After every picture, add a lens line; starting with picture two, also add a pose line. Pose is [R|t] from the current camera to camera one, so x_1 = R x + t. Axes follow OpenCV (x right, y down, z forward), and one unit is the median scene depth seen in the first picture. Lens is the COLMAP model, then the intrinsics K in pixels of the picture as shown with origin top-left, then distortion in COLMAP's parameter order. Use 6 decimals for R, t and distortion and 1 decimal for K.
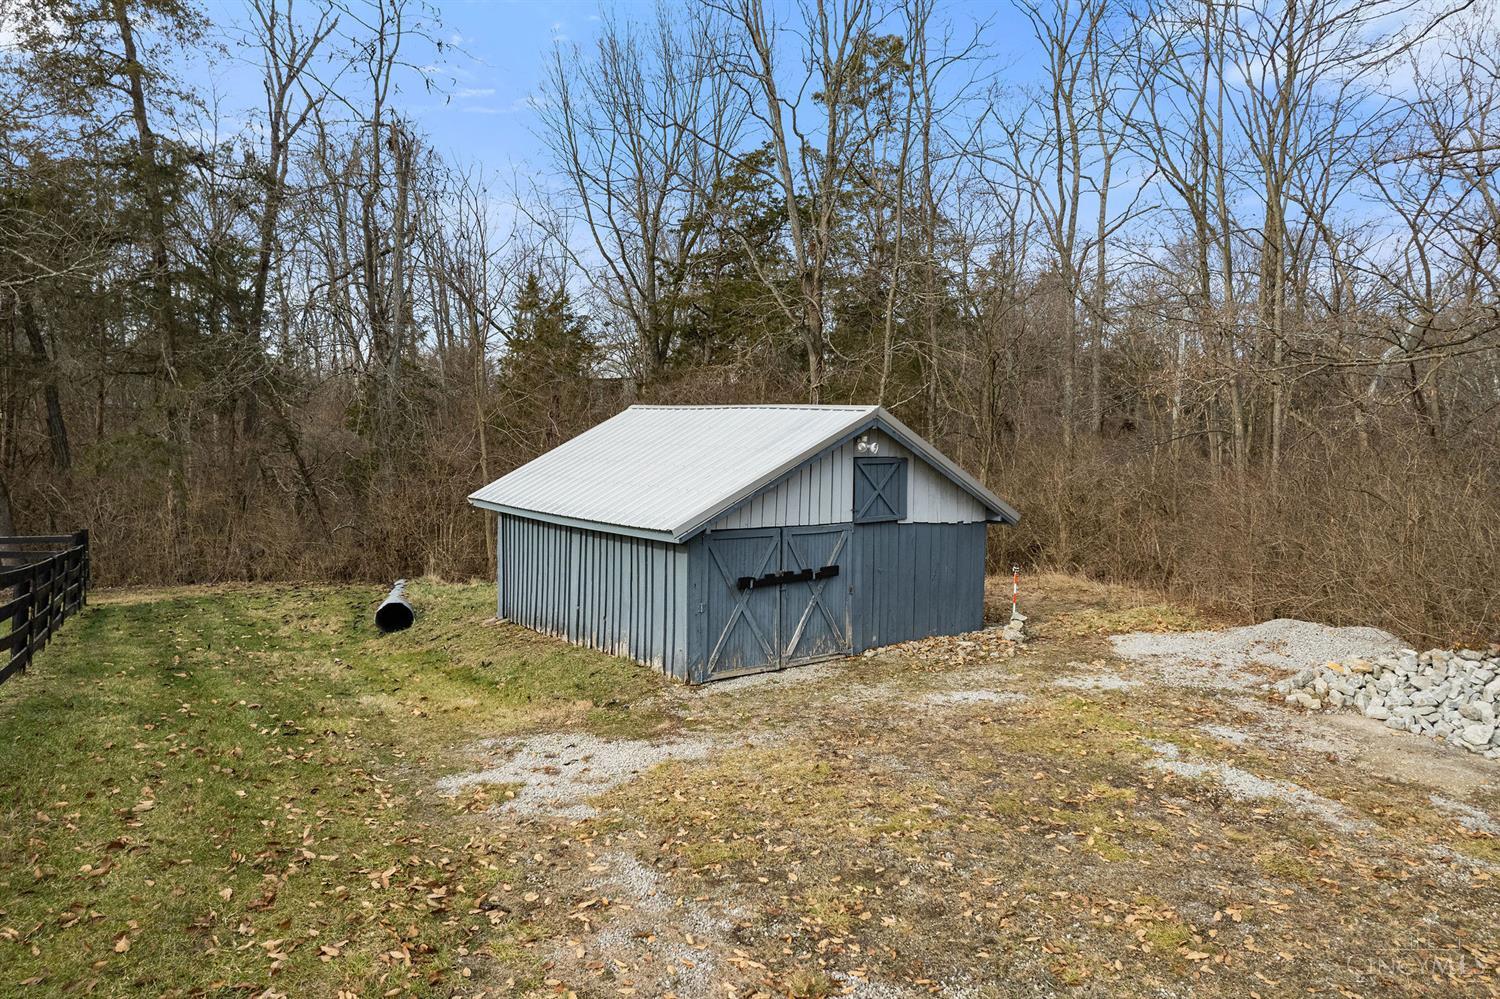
lens RADIAL K [[1022.1, 0, 746.5], [0, 1022.1, 498.8], [0, 0, 1]] dist [0.022940, 0.014836]
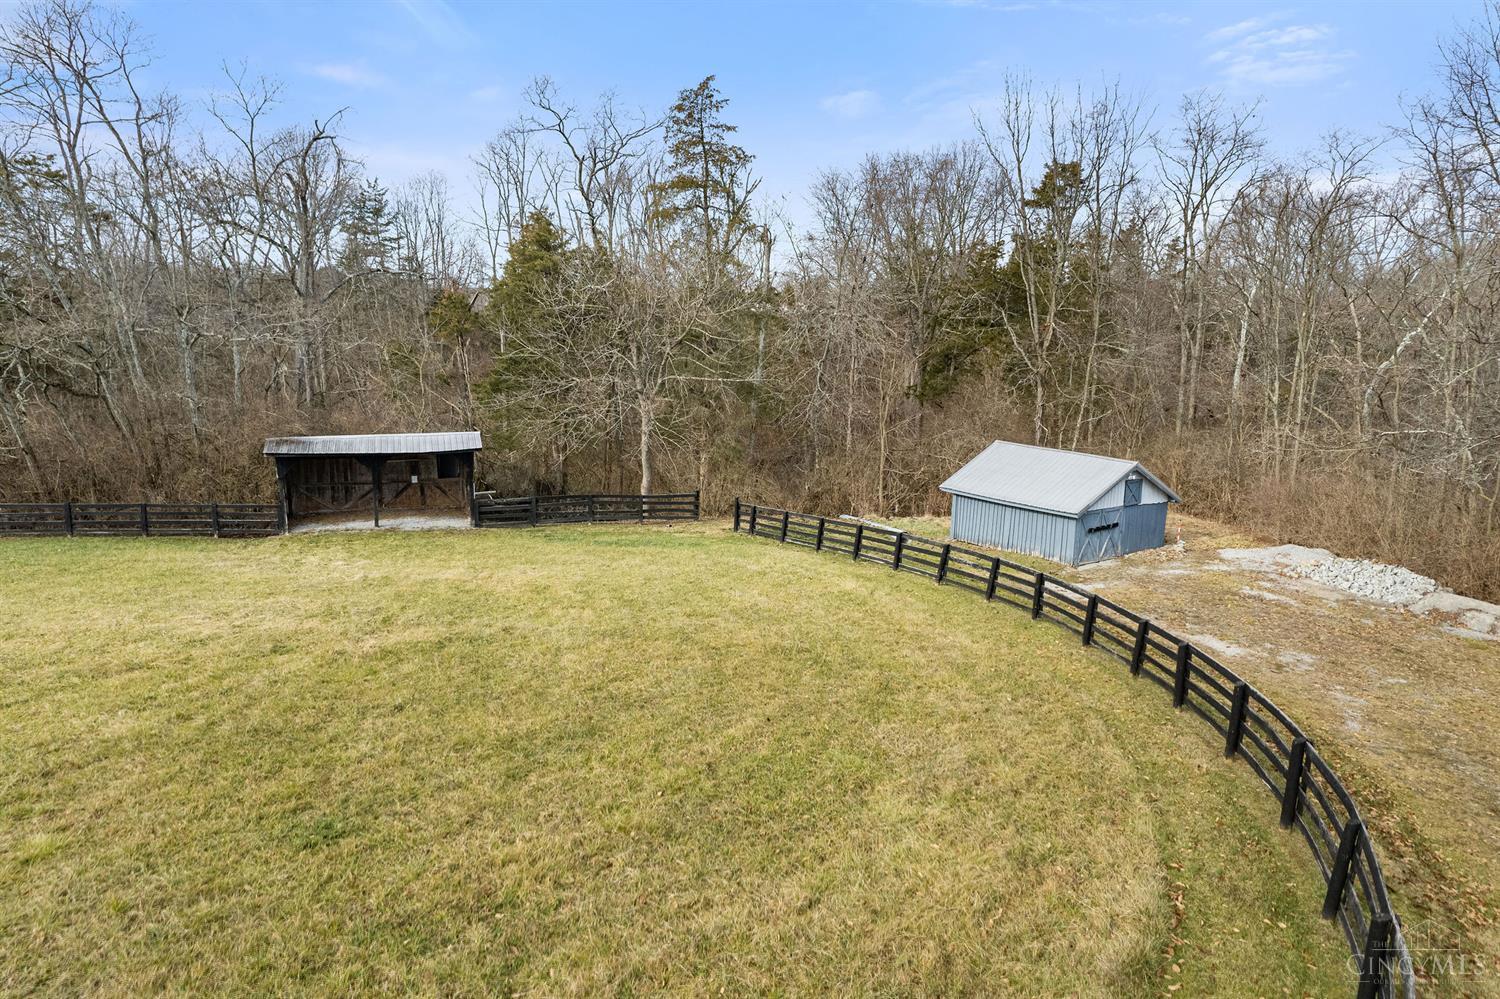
lens RADIAL K [[974.0, 0, 754.2], [0, 974.0, 508.0], [0, 0, 1]] dist [-0.017219, 0.004404]
pose [[0.998729, 0.014313, -0.048326, -1.115169], [-0.008923, 0.993897, 0.109951, -0.366187], [0.049605, -0.109380, 0.992762, -2.332333]]
